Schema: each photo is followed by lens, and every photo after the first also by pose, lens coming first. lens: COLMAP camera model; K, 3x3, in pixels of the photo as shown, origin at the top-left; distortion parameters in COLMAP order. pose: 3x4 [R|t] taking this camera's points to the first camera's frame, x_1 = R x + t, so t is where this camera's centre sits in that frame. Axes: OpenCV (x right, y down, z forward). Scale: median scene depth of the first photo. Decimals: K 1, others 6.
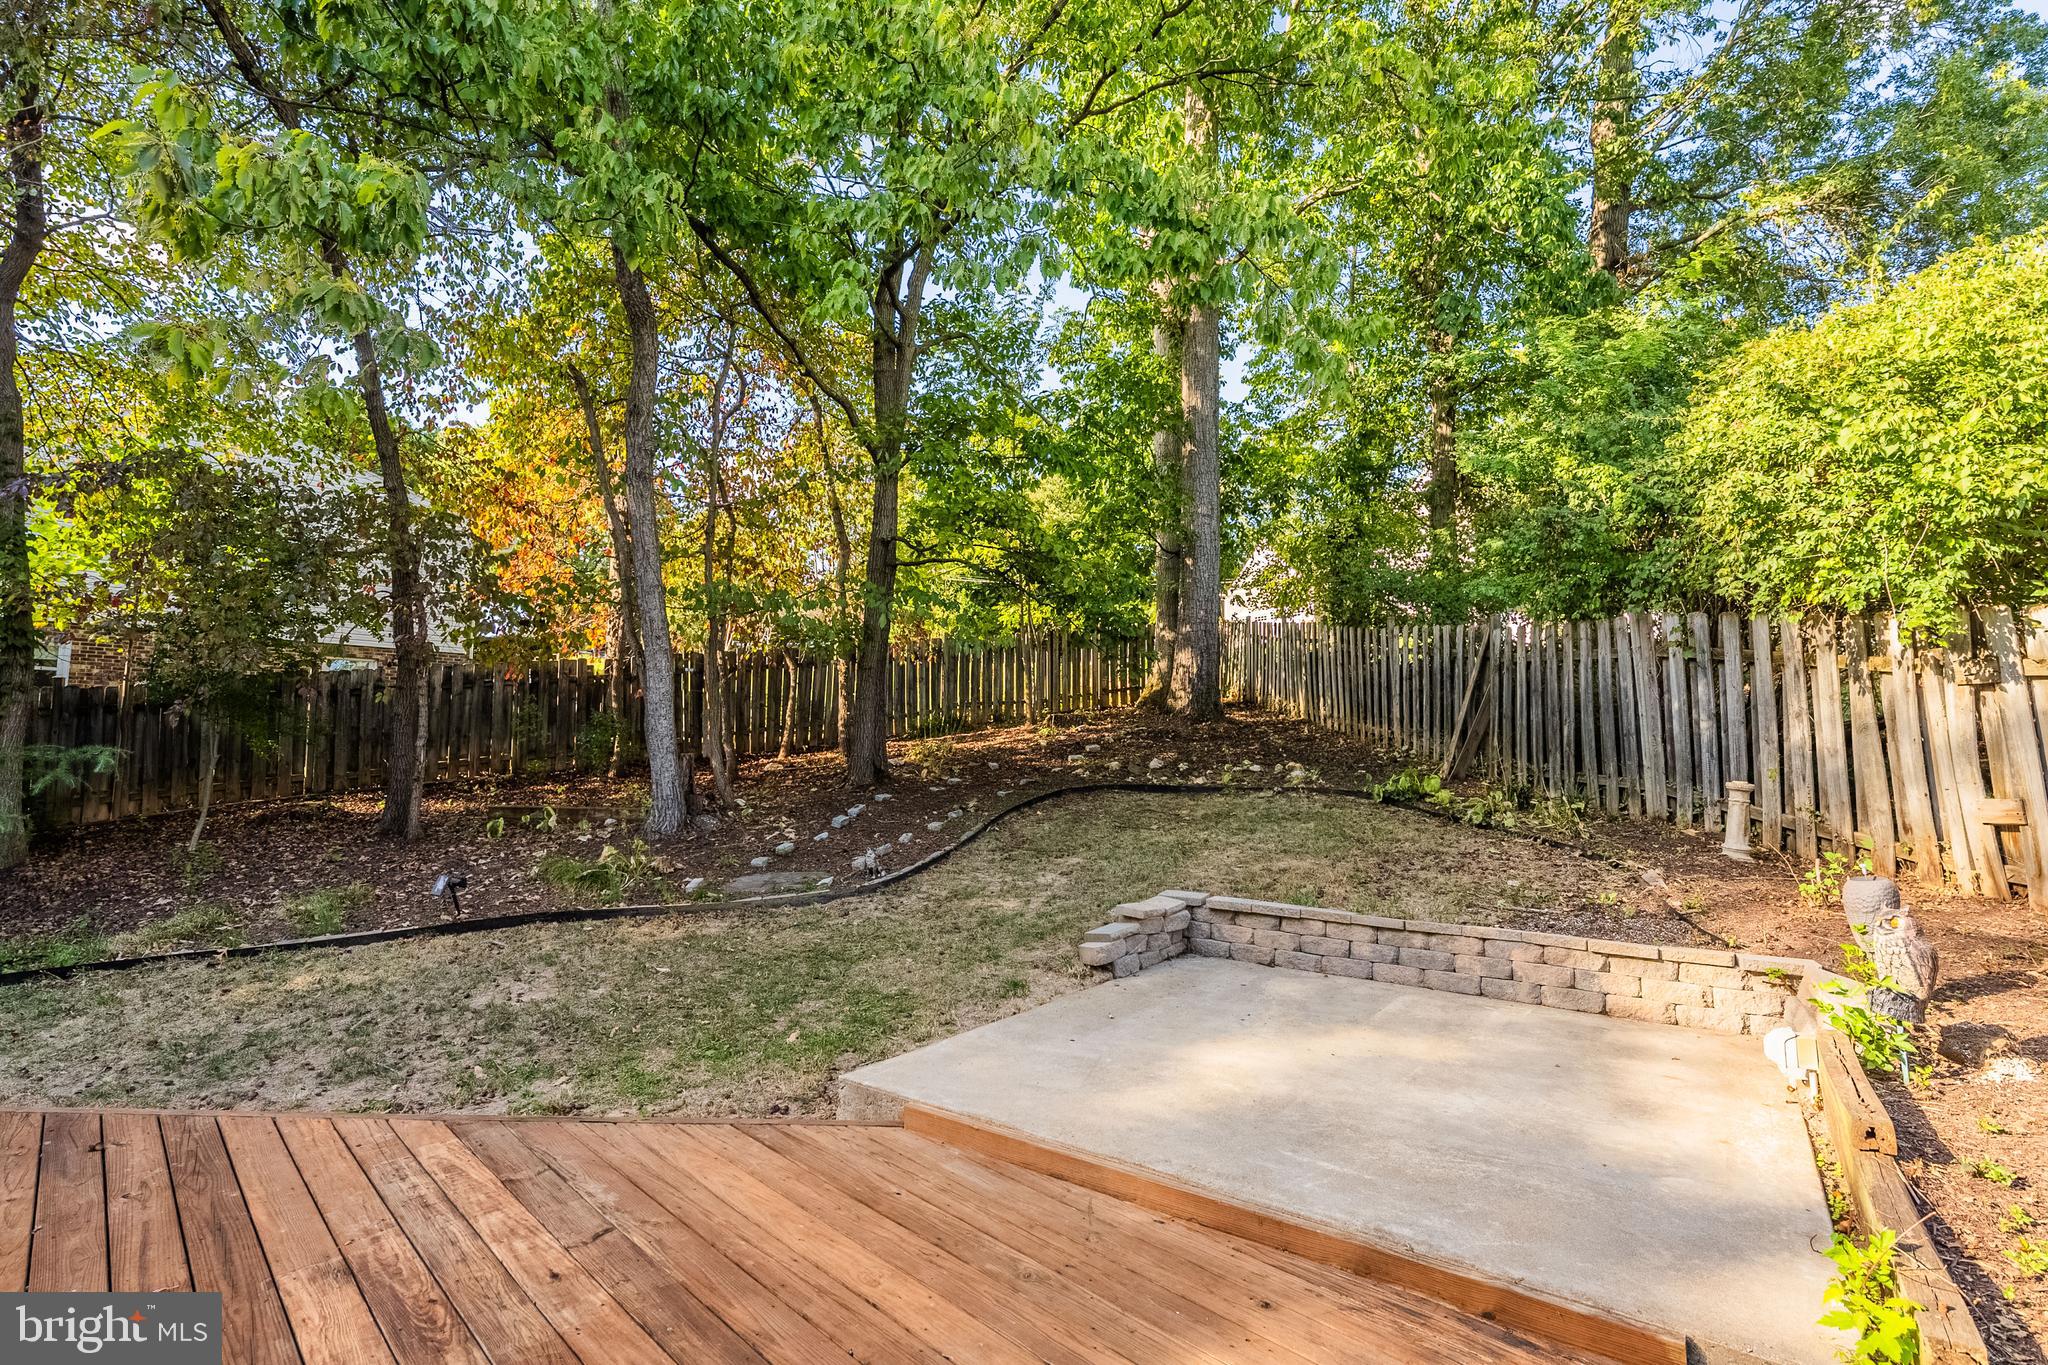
lens RADIAL K [[936.9, 0, 1045.3], [0, 936.9, 677.6], [0, 0, 1]] dist [-0.001463, -0.000516]
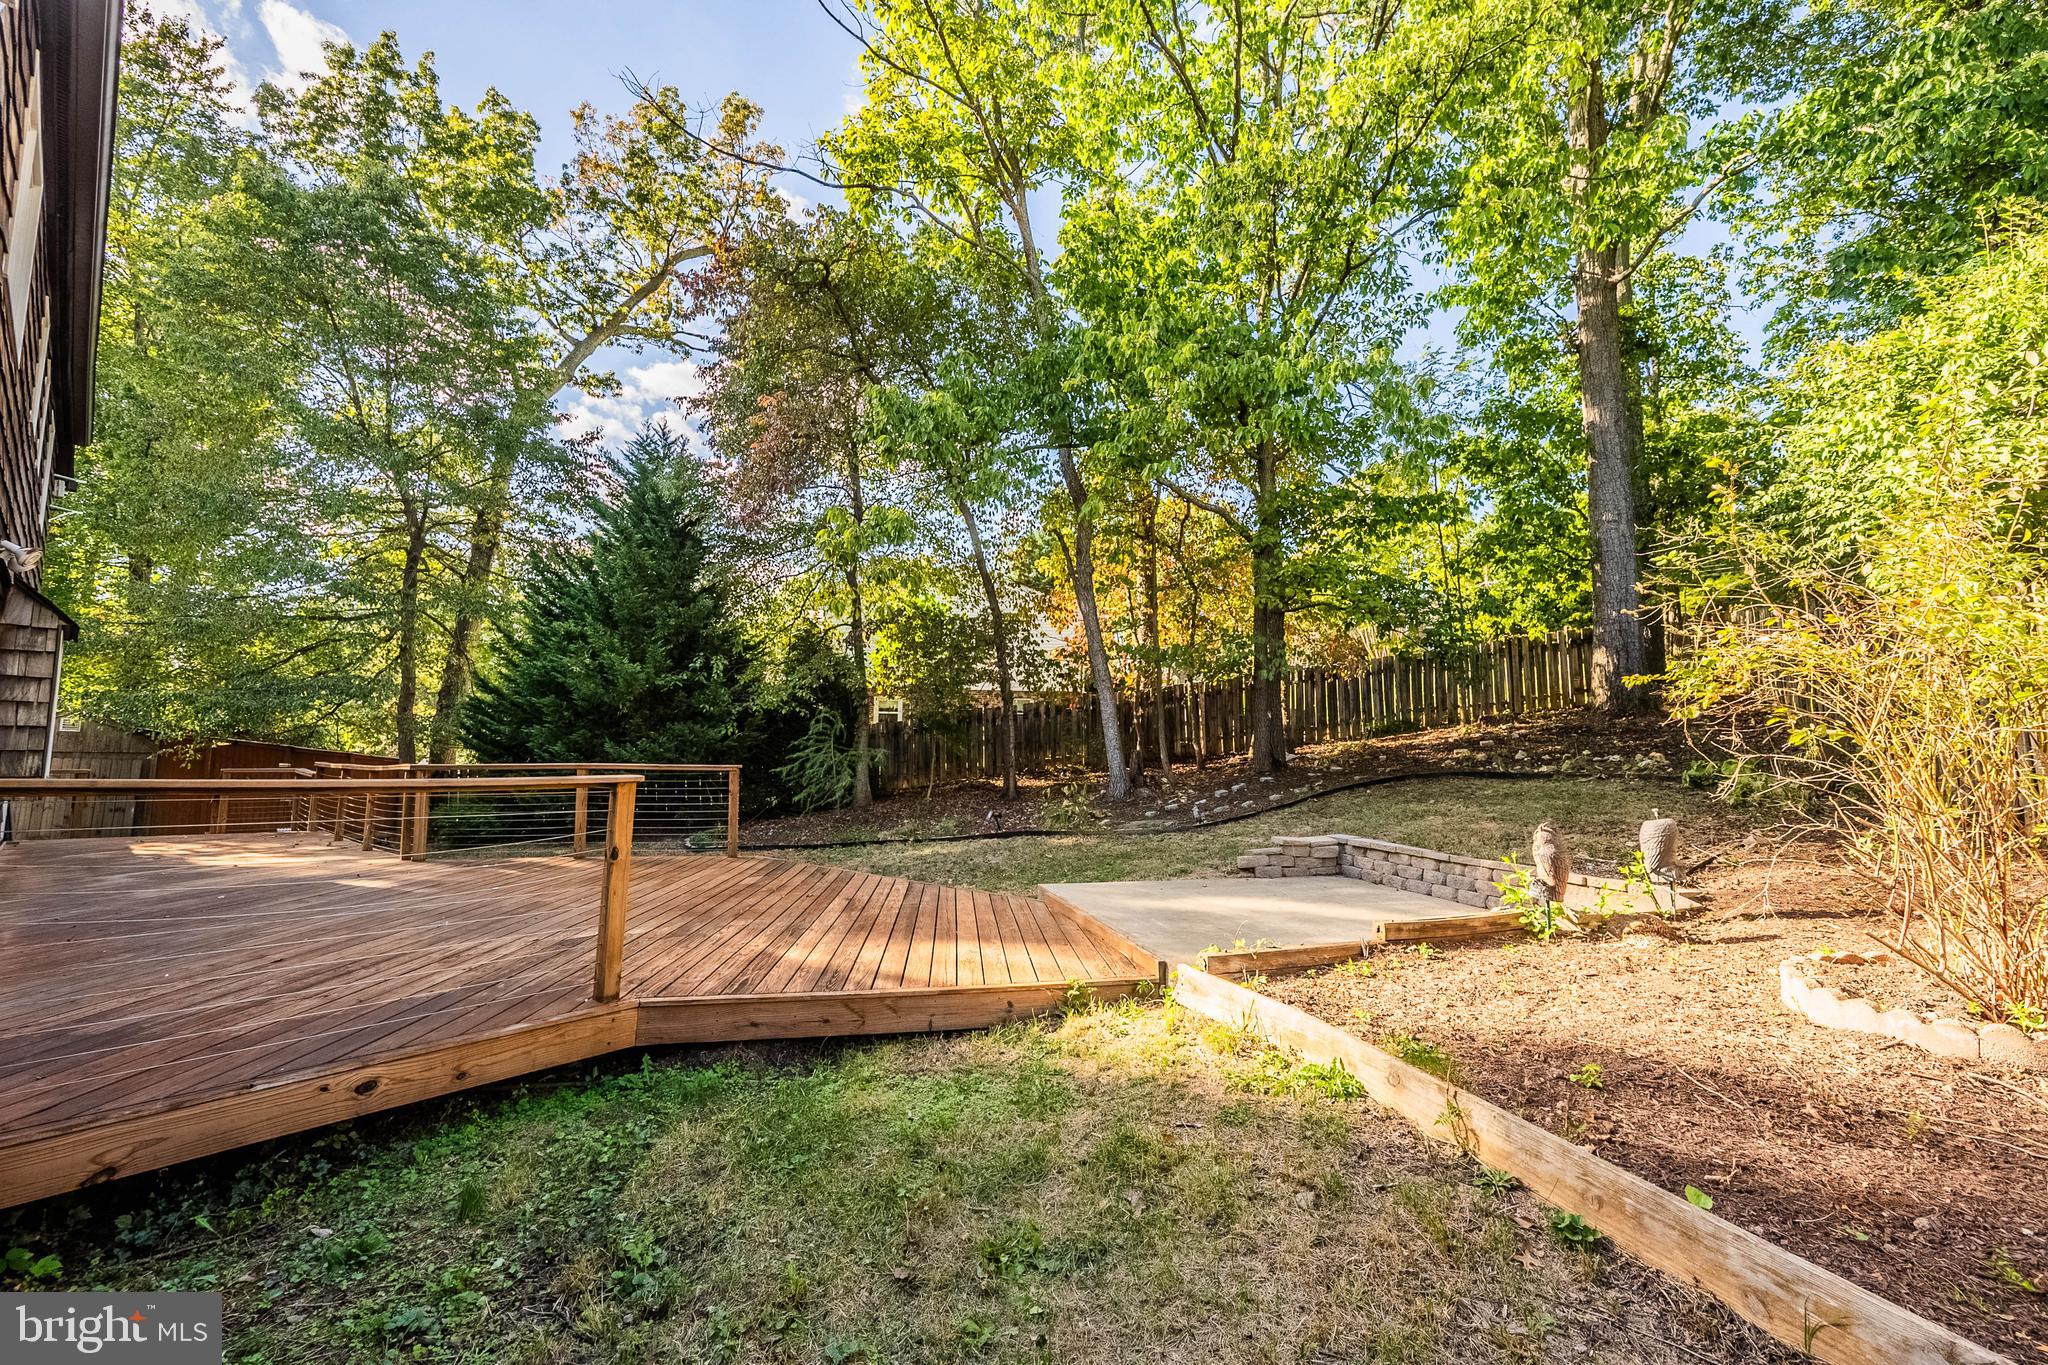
lens RADIAL K [[811.0, 0, 1032.9], [0, 811.0, 662.4], [0, 0, 1]] dist [-0.007084, 0.000048]
pose [[0.766564, -0.080158, -0.637146, 0.650447], [0.055352, 0.996734, -0.058803, 0.007754], [0.639778, 0.009809, 0.768497, -0.311742]]
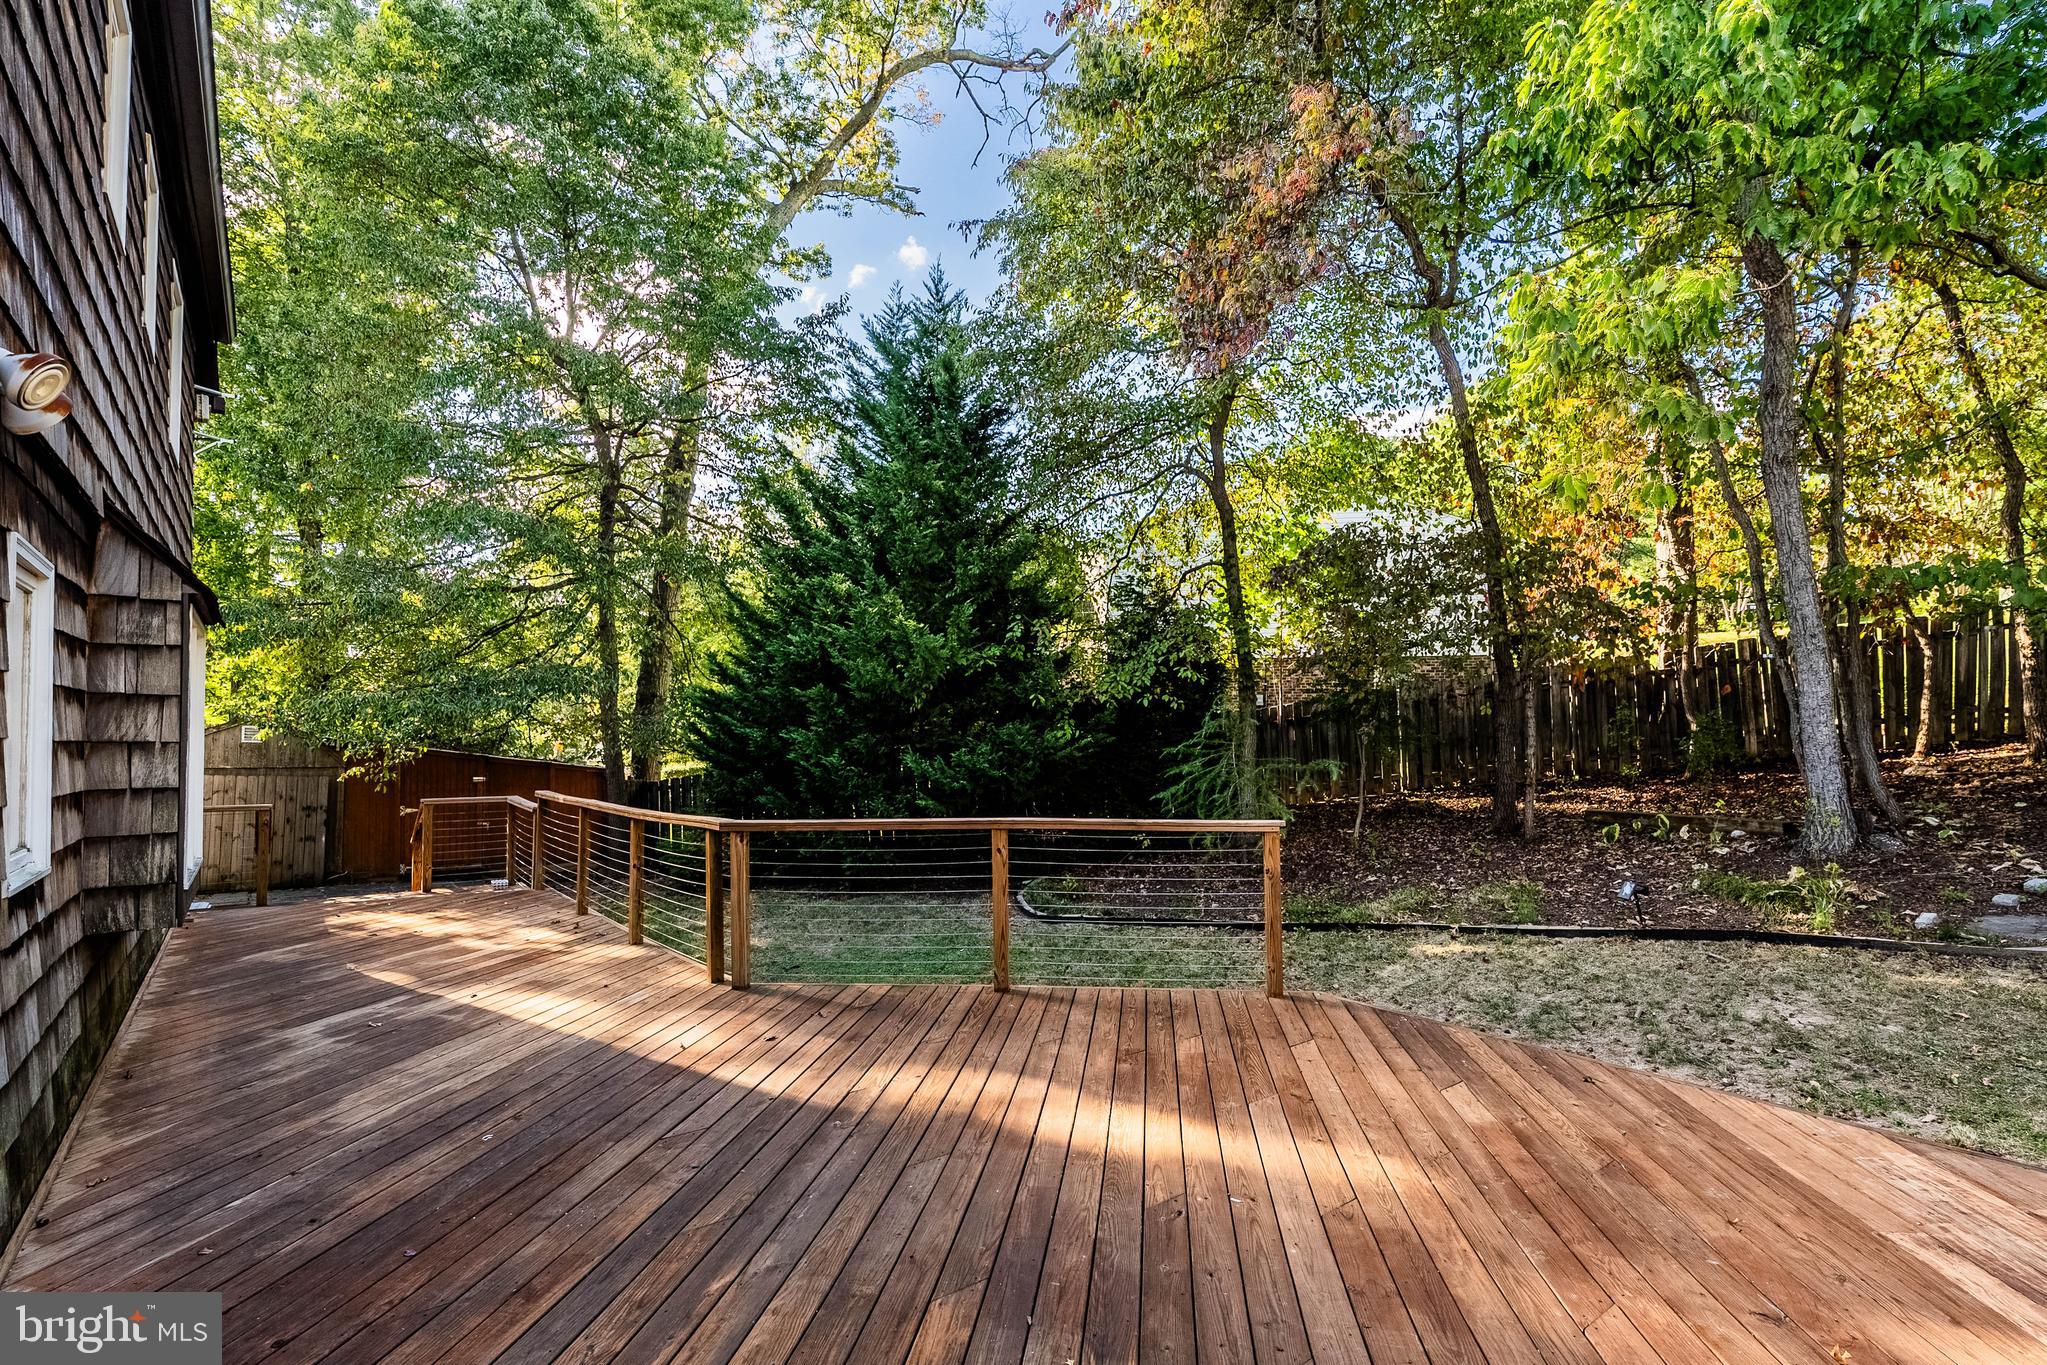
lens RADIAL K [[999.7, 0, 1031.3], [0, 999.7, 673.0], [0, 0, 1]] dist [-0.001565, -0.000056]
pose [[0.608797, -0.064133, -0.790729, -0.171976], [0.076259, 0.996842, -0.022137, -0.066312], [0.789652, -0.046823, 0.611766, -0.280883]]
